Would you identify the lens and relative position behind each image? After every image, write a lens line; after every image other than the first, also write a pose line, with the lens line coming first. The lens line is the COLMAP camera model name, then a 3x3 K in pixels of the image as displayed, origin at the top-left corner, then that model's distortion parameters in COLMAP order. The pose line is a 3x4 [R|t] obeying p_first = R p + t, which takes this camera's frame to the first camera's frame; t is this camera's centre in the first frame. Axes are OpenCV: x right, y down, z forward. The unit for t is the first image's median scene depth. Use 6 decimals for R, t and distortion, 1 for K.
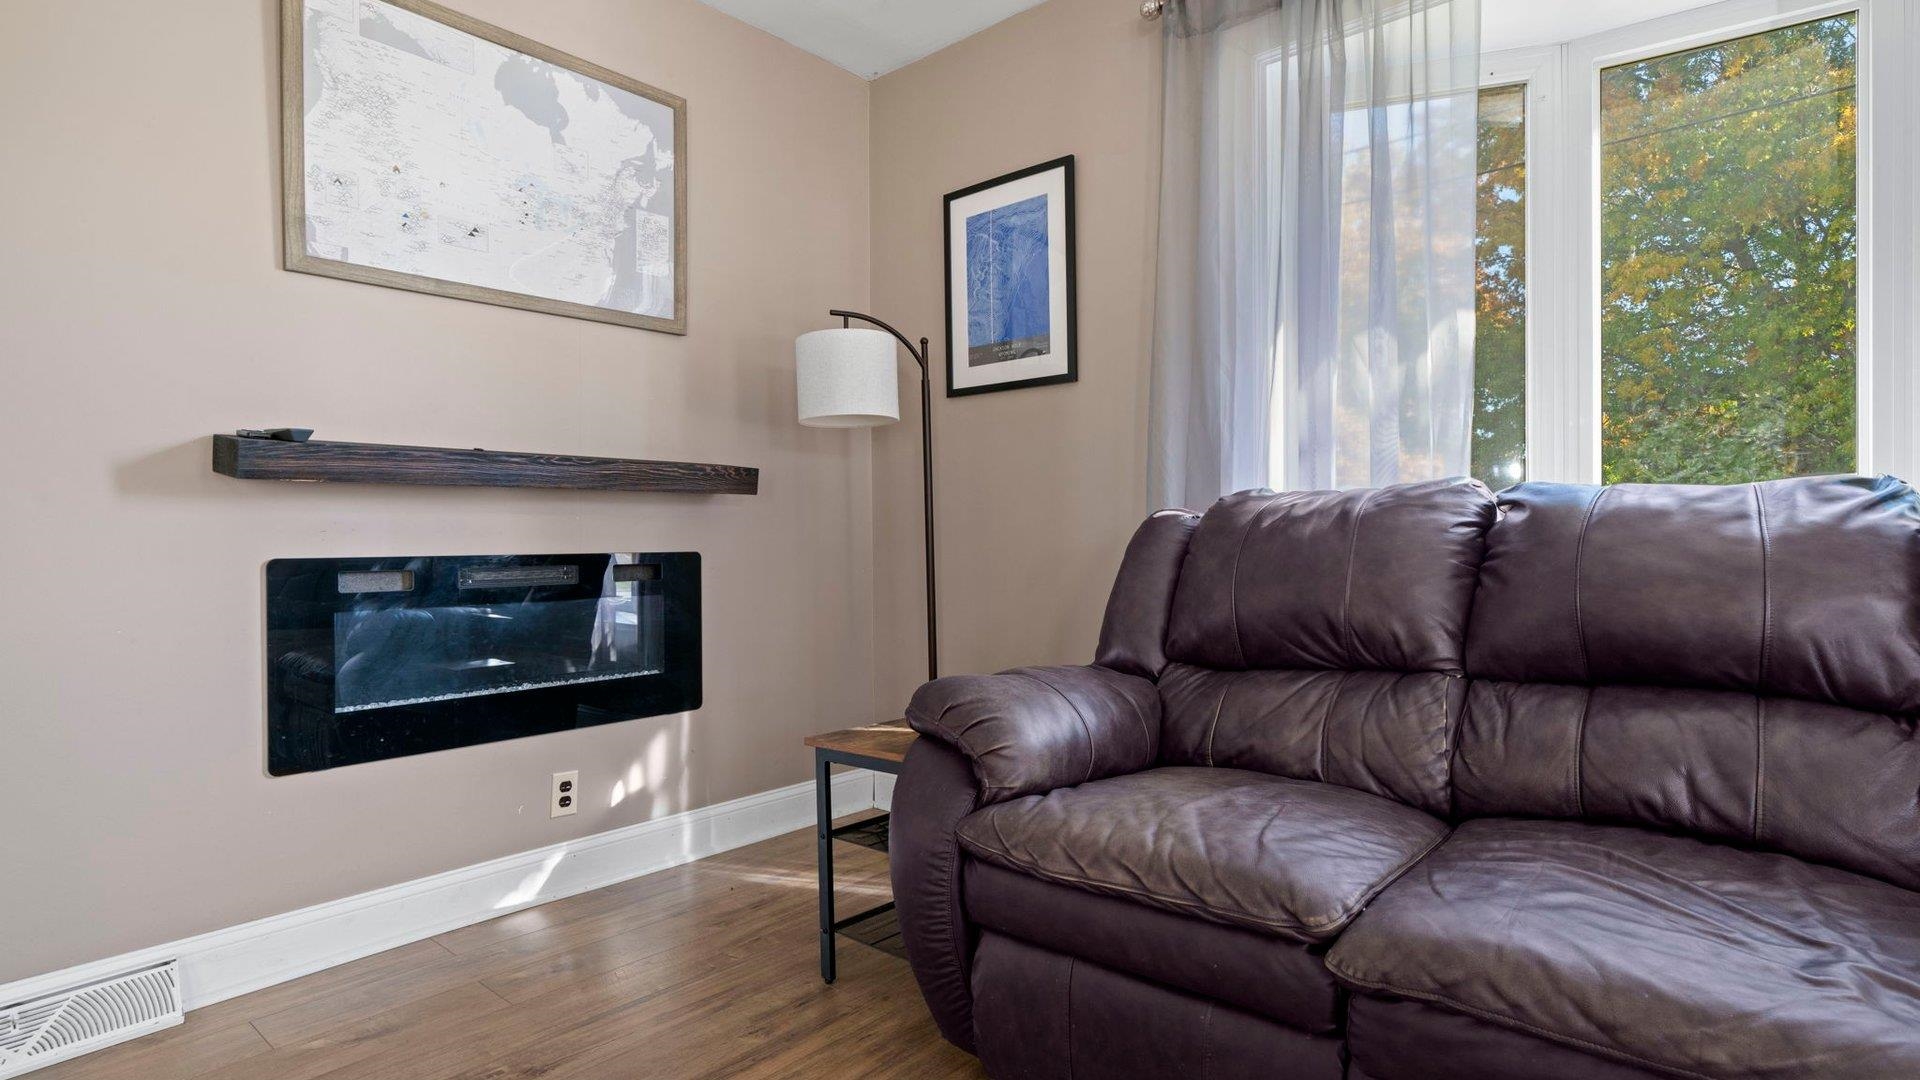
lens RADIAL K [[941.5, 0, 960.0], [0, 941.5, 540.0], [0, 0, 1]] dist [-0.001575, -0.000120]
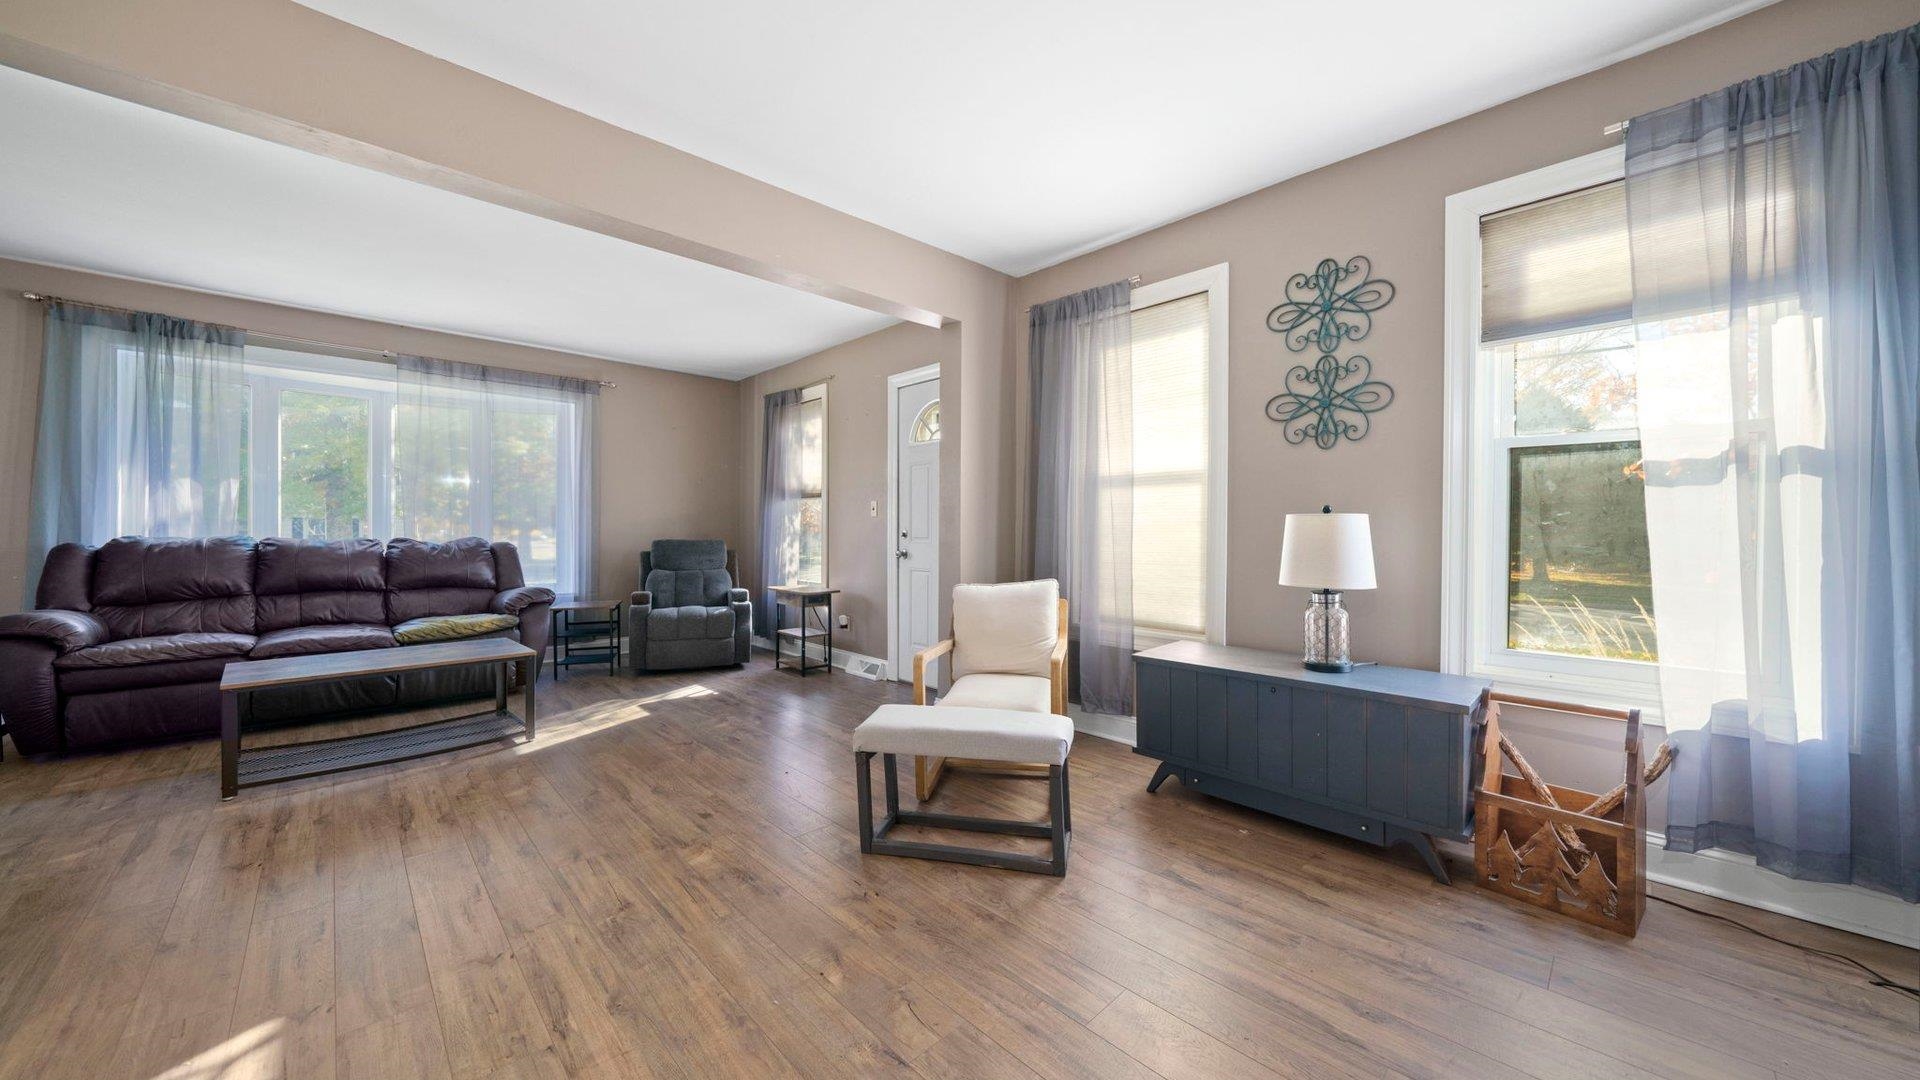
lens RADIAL K [[665.5, 0, 966.5], [0, 665.5, 540.5], [0, 0, 1]] dist [-0.001522, -0.000068]
pose [[0.067022, 0.003103, 0.997747, -1.622546], [-0.012454, 0.999920, -0.002274, -0.076806], [-0.997674, -0.012273, 0.067055, -1.651535]]
